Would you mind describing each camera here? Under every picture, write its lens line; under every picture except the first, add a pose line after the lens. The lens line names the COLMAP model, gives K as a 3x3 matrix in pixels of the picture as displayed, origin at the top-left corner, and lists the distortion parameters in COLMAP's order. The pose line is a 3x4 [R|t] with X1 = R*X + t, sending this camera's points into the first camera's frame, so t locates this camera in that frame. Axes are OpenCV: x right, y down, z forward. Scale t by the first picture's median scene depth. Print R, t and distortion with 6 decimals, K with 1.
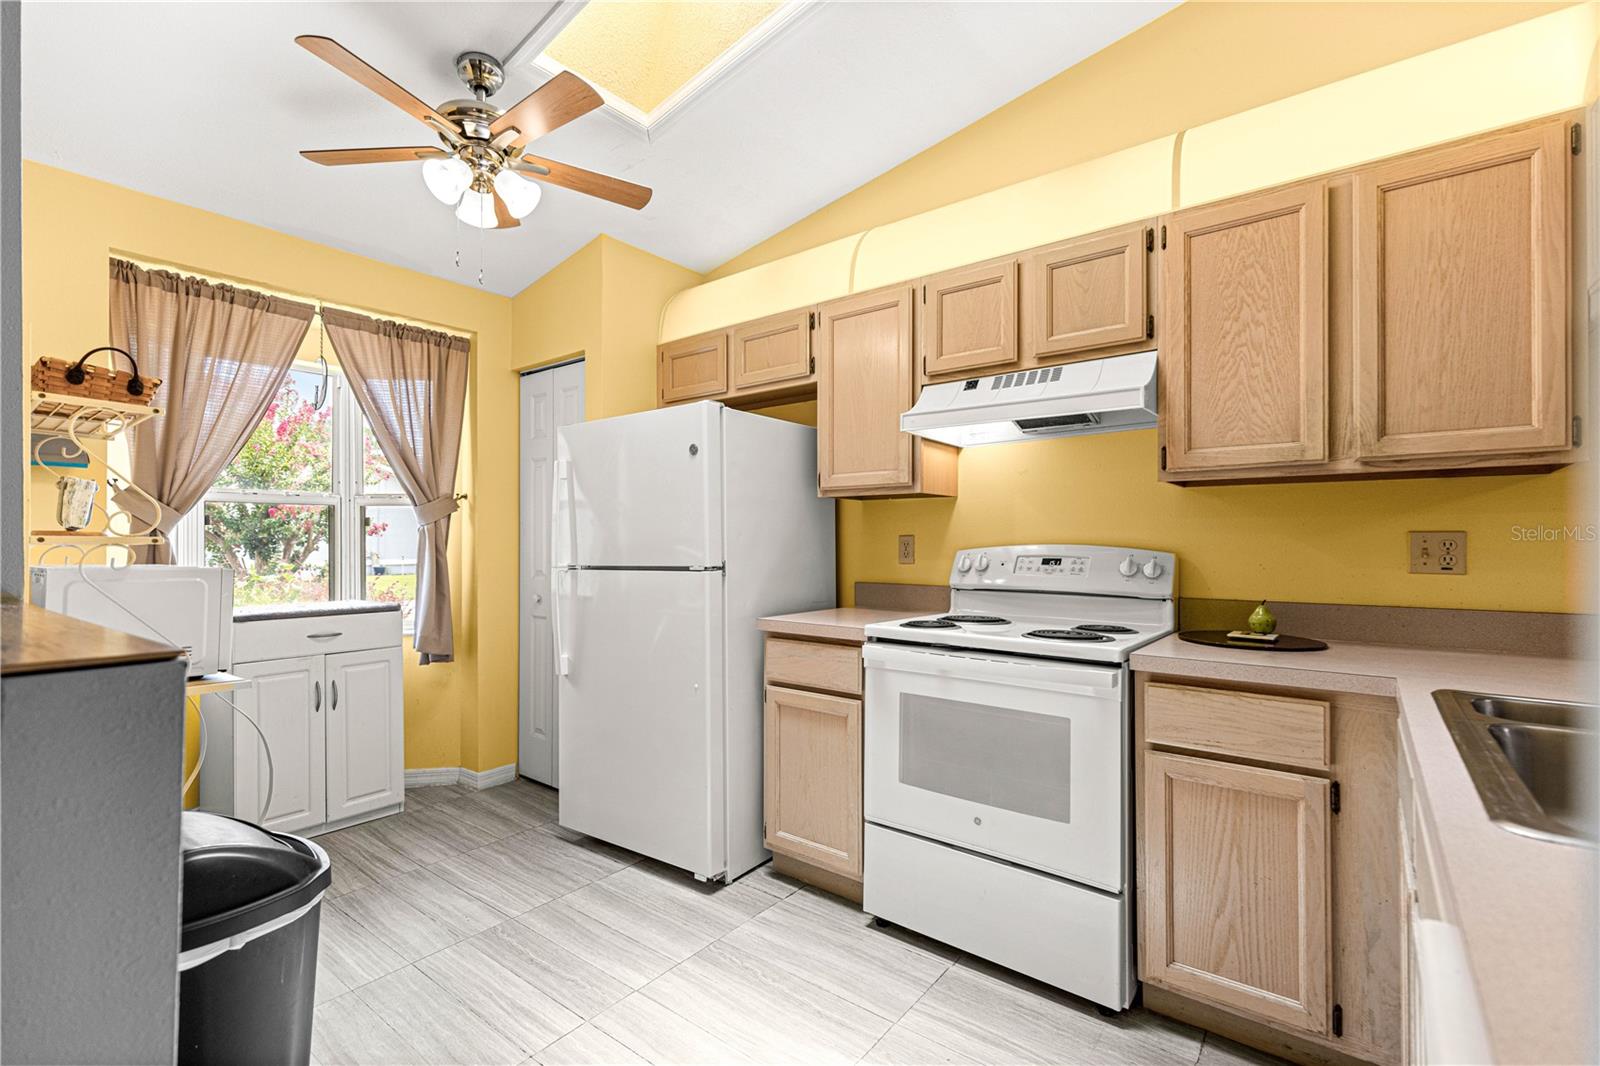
lens RADIAL K [[720.0, 0, 798.7], [0, 720.0, 534.6], [0, 0, 1]] dist [0.011501, -0.003817]
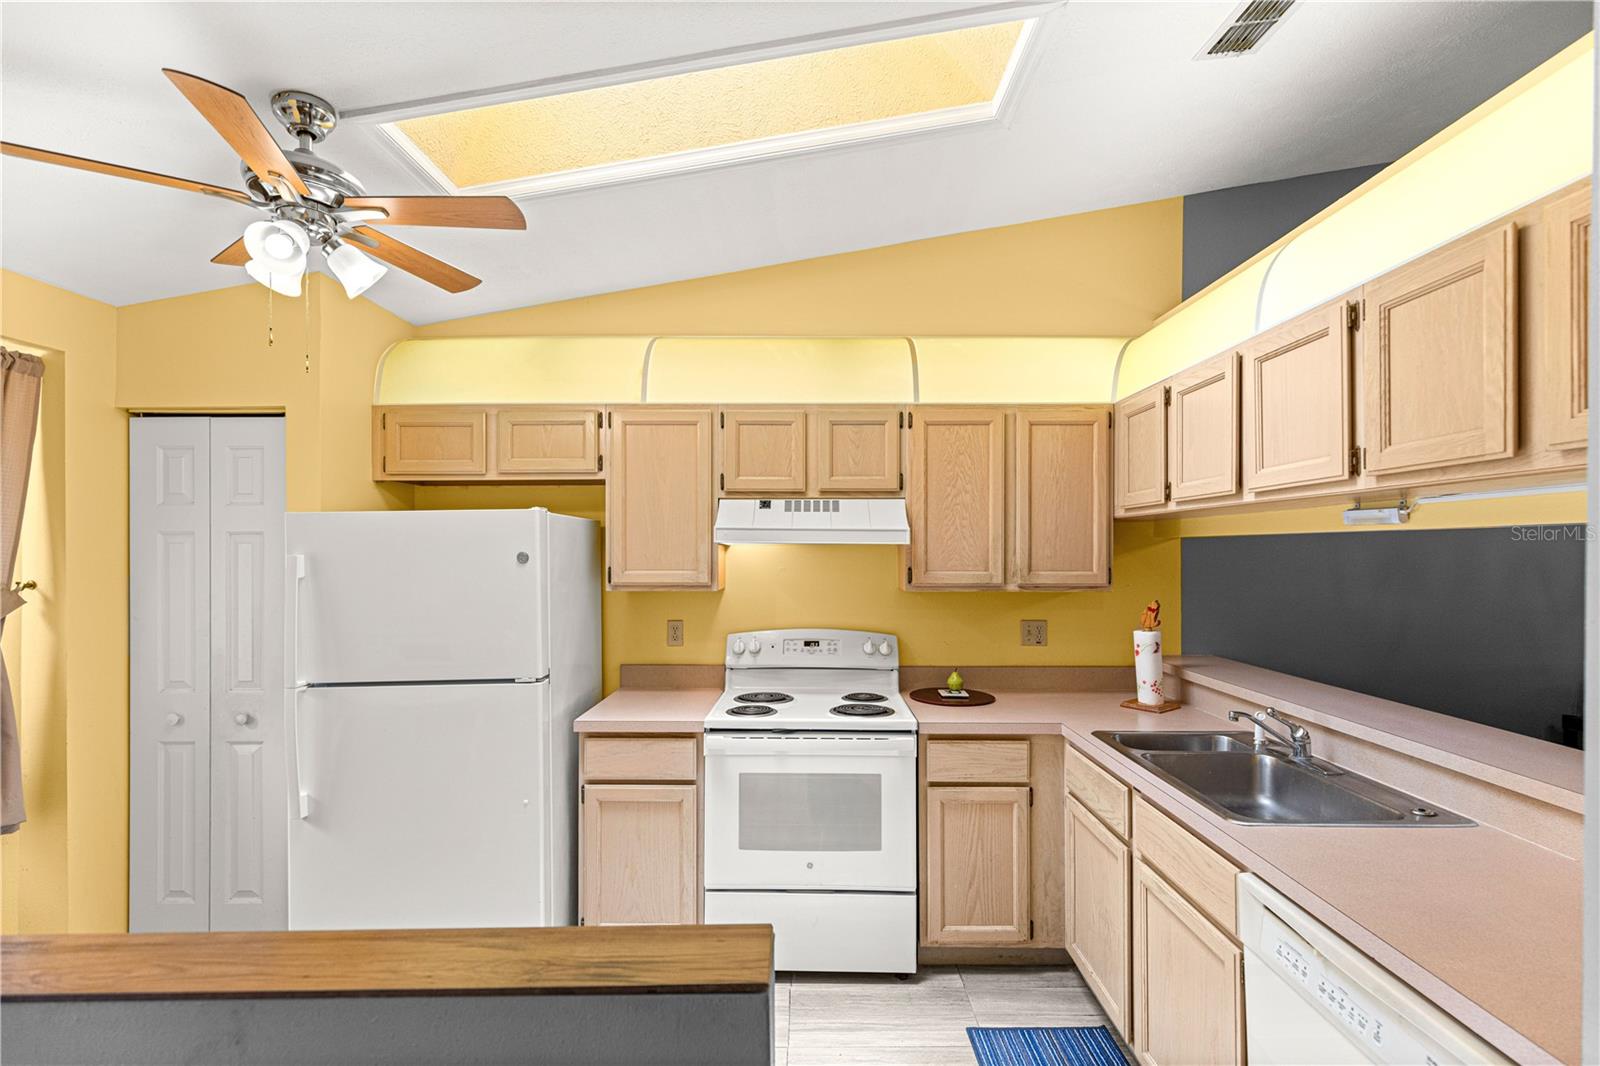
lens RADIAL K [[720.0, 0, 807.8], [0, 720.0, 549.9], [0, 0, 1]] dist [0.011501, -0.003817]
pose [[0.791618, 0.000758, 0.611016, -0.493159], [-0.004807, 0.999976, 0.004988, -0.153867], [-0.610998, -0.006886, 0.791602, -0.001035]]
